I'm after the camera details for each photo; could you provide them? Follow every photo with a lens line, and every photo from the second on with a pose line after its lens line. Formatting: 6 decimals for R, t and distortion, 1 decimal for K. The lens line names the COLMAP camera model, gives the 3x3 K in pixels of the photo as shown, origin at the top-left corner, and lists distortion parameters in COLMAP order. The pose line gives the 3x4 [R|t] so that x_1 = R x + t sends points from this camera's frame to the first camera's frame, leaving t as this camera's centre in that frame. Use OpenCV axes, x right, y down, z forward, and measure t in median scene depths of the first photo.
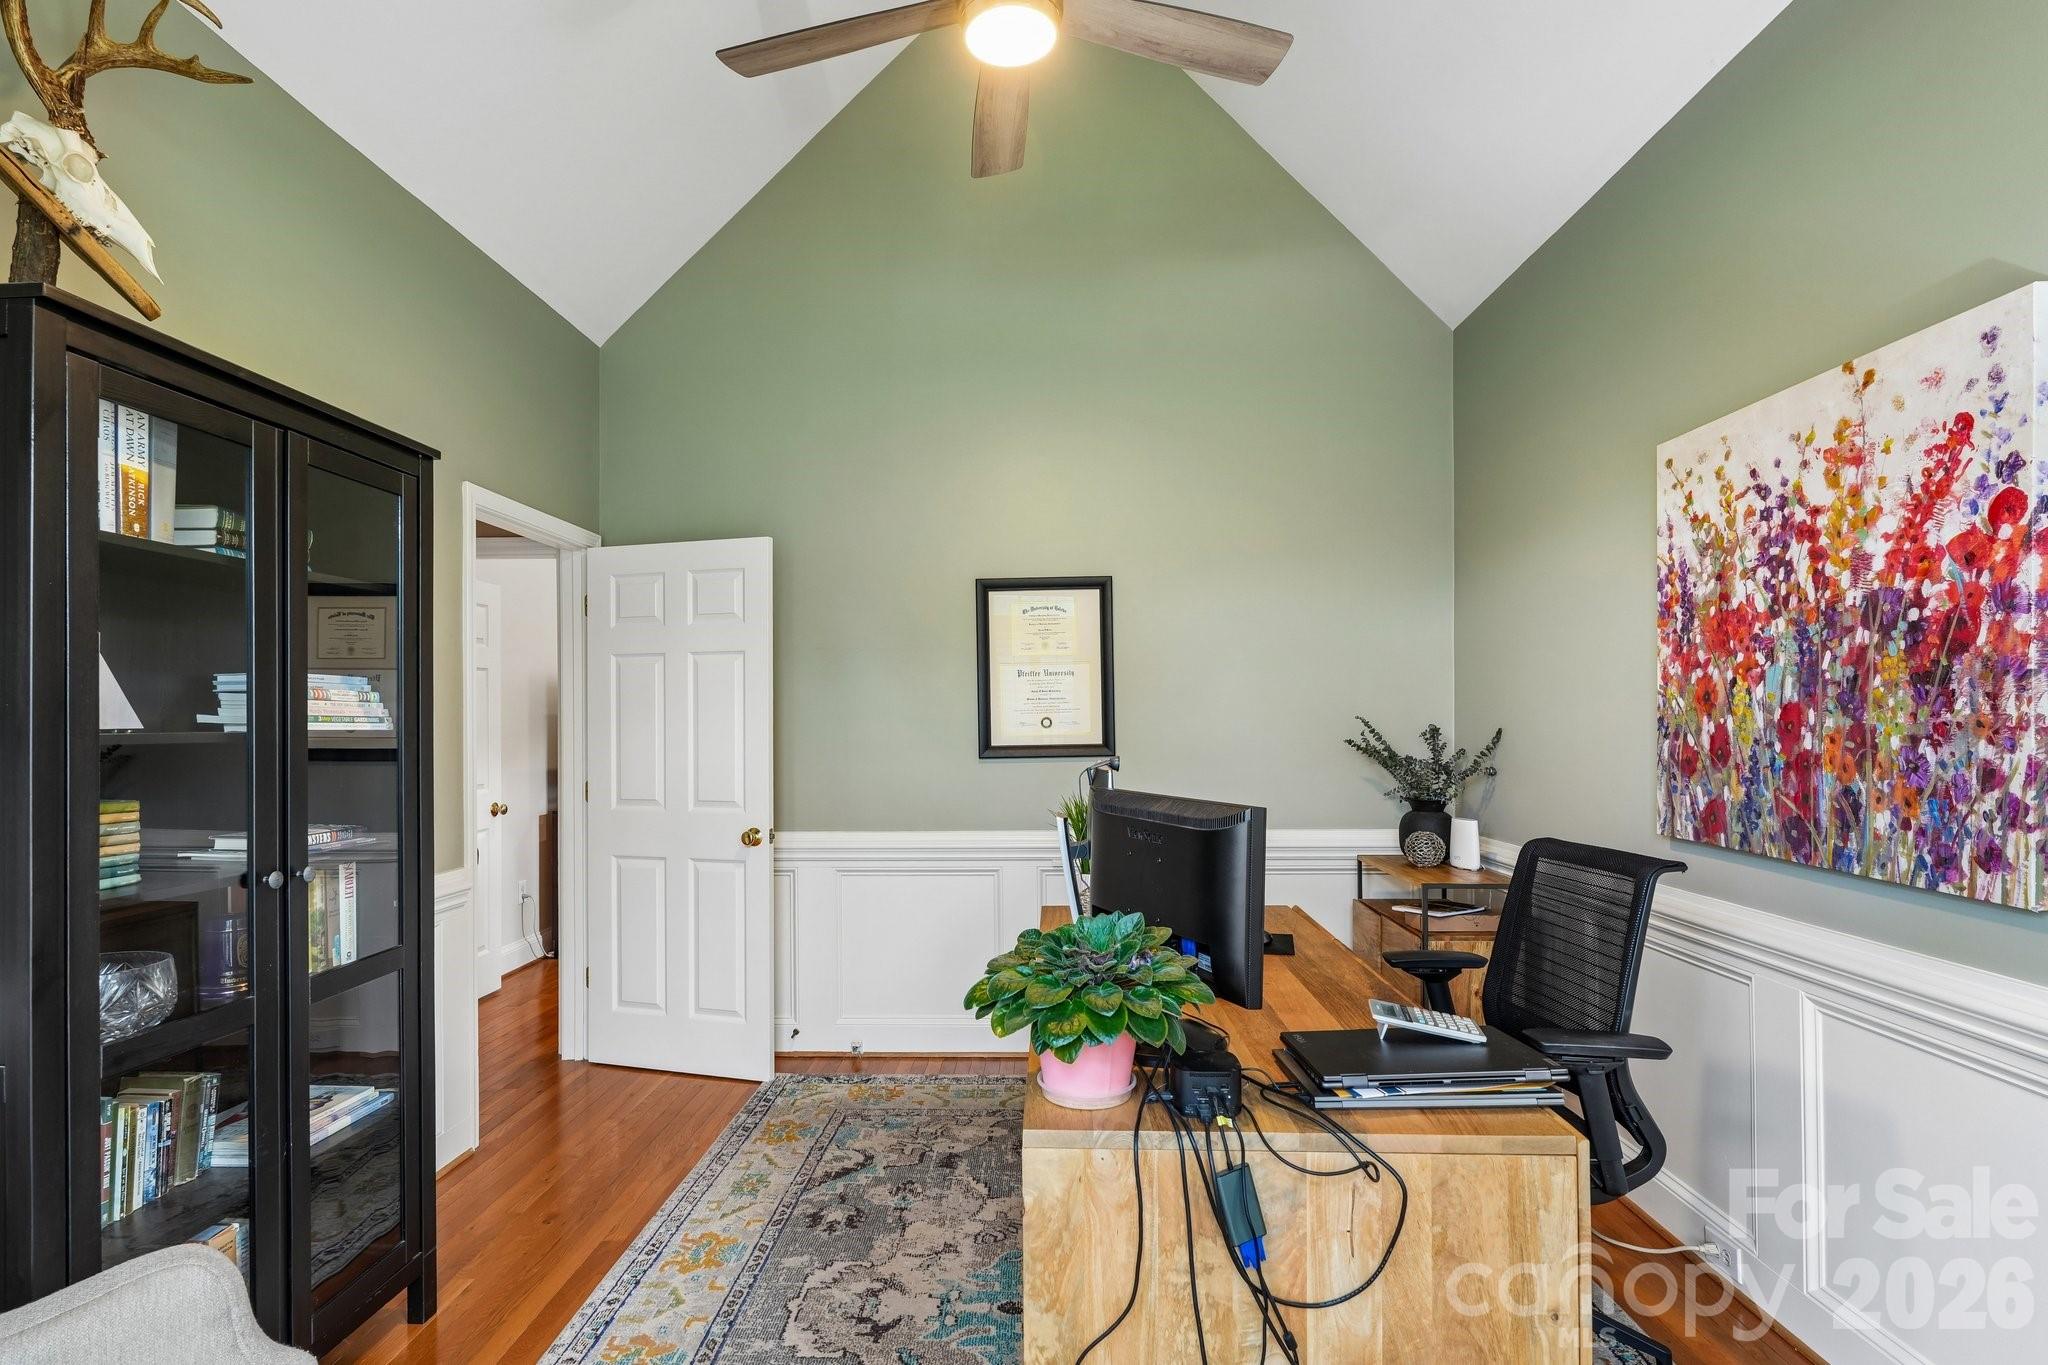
lens RADIAL K [[1014.8, 0, 1029.8], [0, 1014.8, 718.6], [0, 0, 1]] dist [0.004359, 0.002665]
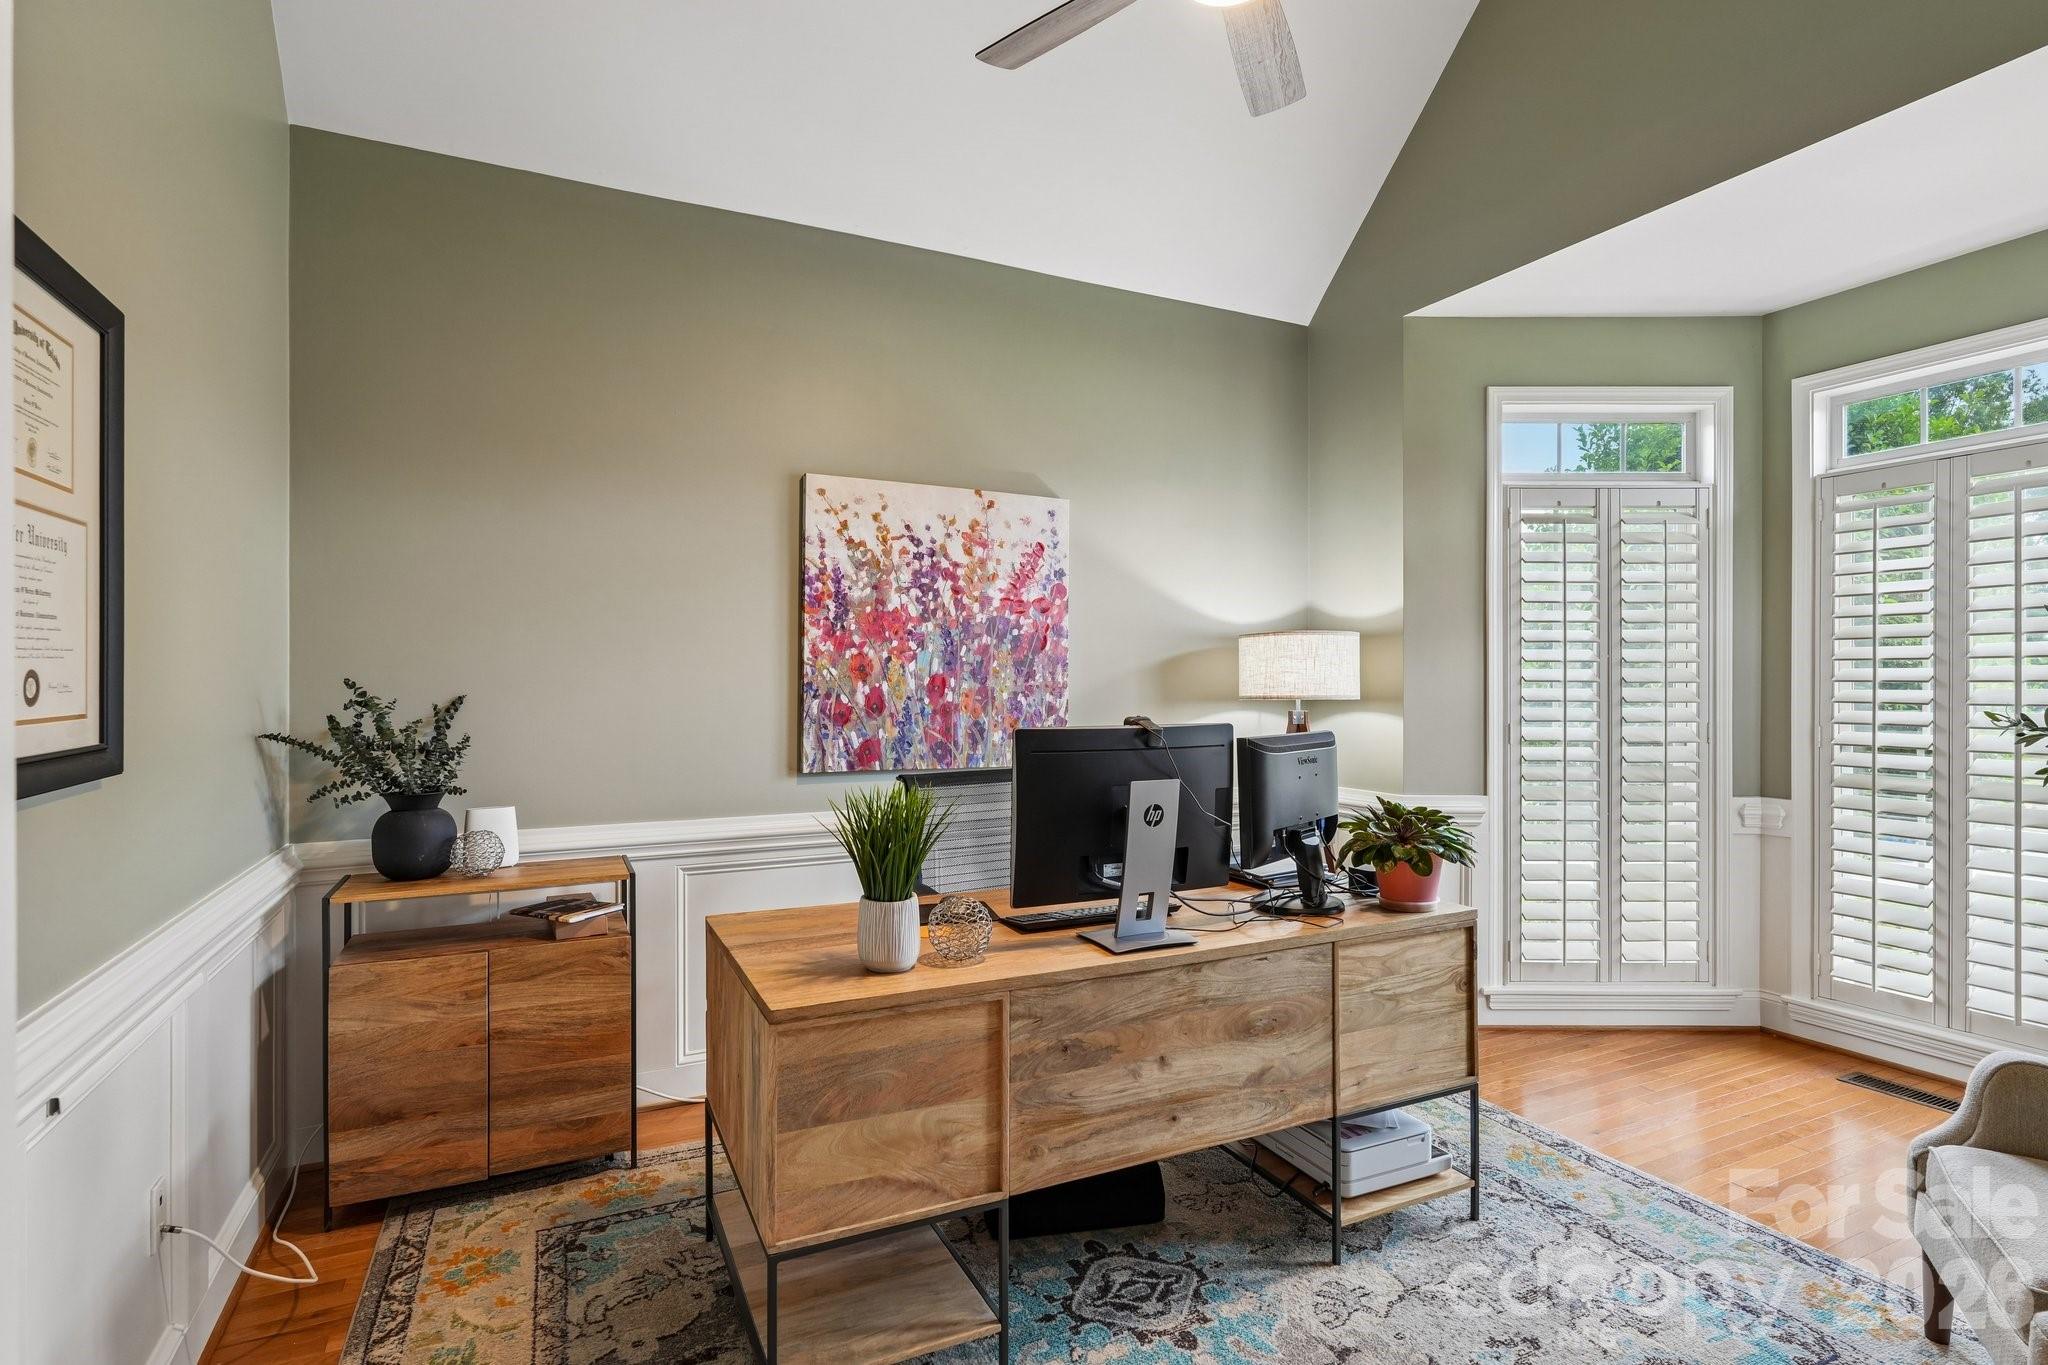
lens RADIAL K [[1014.8, 0, 1024.7], [0, 1014.8, 678.5], [0, 0, 1]] dist [0.004359, 0.002665]
pose [[-0.453654, 0.006215, 0.891156, -0.795056], [0.000747, 0.999978, -0.006594, 0.002870], [-0.891177, -0.002325, -0.453649, 1.609730]]
